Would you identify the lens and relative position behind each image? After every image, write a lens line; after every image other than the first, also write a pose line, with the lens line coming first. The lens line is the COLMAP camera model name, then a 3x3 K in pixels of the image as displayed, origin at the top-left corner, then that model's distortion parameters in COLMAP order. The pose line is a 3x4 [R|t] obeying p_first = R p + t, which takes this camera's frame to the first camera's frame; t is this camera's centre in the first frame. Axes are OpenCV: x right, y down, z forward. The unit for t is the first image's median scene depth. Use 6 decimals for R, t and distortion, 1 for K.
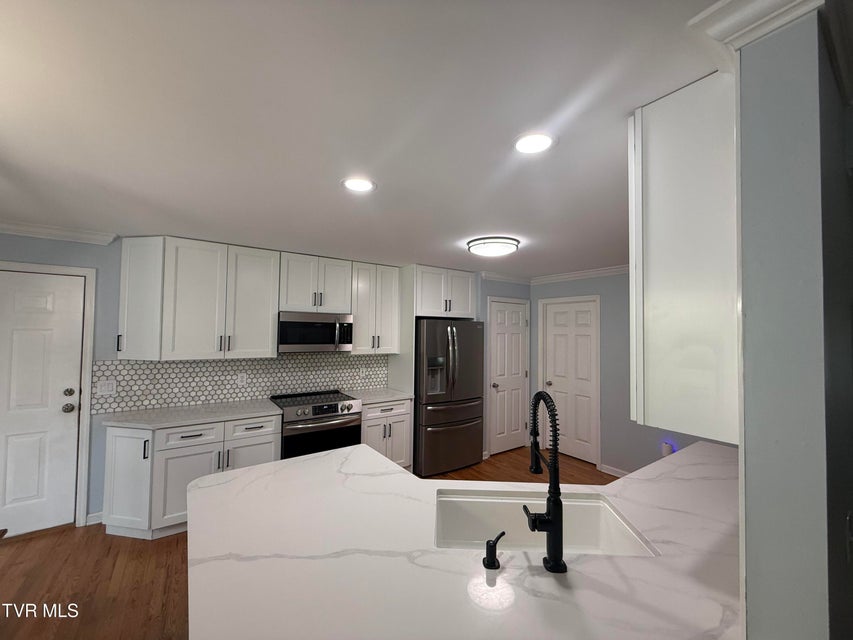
lens RADIAL K [[340.5, 0, 423.7], [0, 340.5, 320.5], [0, 0, 1]] dist [-0.001834, -0.000459]
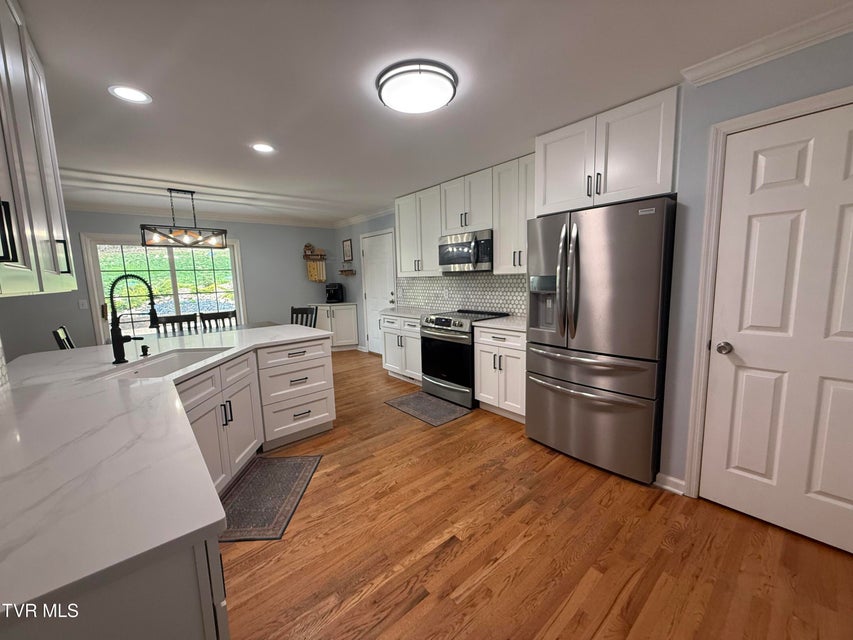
lens RADIAL K [[340.5, 0, 425.5], [0, 340.5, 321.4], [0, 0, 1]] dist [-0.001834, -0.000459]
pose [[0.098265, 0.113925, -0.988618, 0.795541], [0.058410, 0.991053, 0.120011, 0.122165], [0.993445, -0.069538, 0.090731, 0.840366]]
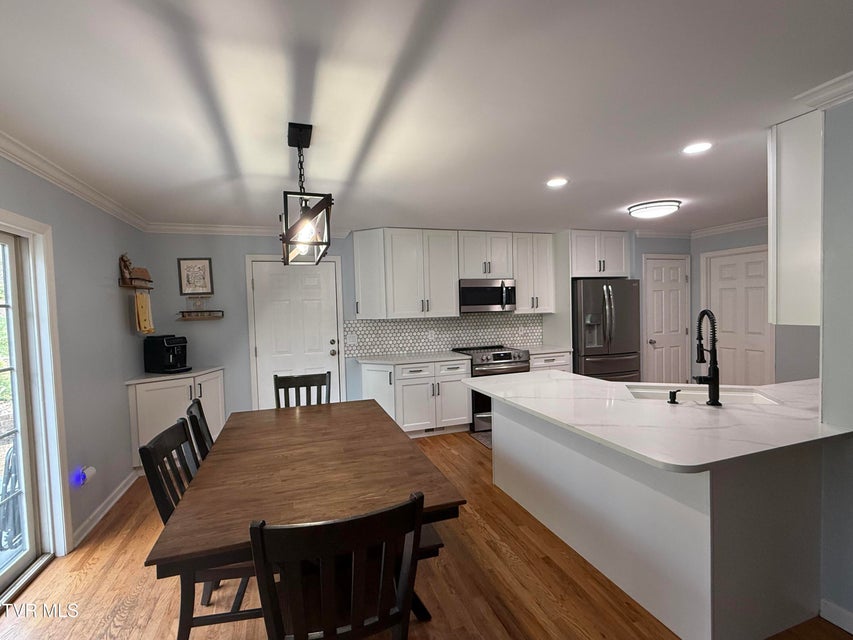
lens RADIAL K [[399.6, 0, 423.6], [0, 399.6, 319.7], [0, 0, 1]] dist [0.004822, -0.001719]
pose [[0.960437, -0.032120, -0.276638, -0.156482], [0.050000, 0.997074, 0.057824, 0.029639], [0.273971, -0.069368, 0.959233, -0.454701]]
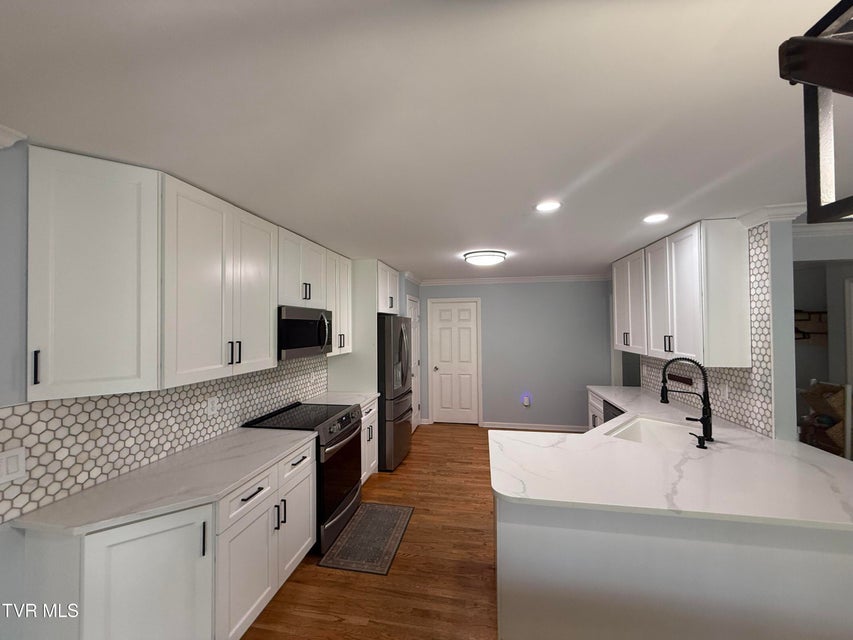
lens RADIAL K [[340.5, 0, 422.4], [0, 340.5, 321.0], [0, 0, 1]] dist [-0.001834, -0.000459]
pose [[0.714721, -0.011190, 0.699320, -0.742964], [-0.000650, 0.999861, 0.016663, -0.006029], [-0.699410, -0.012364, 0.714614, 0.249389]]
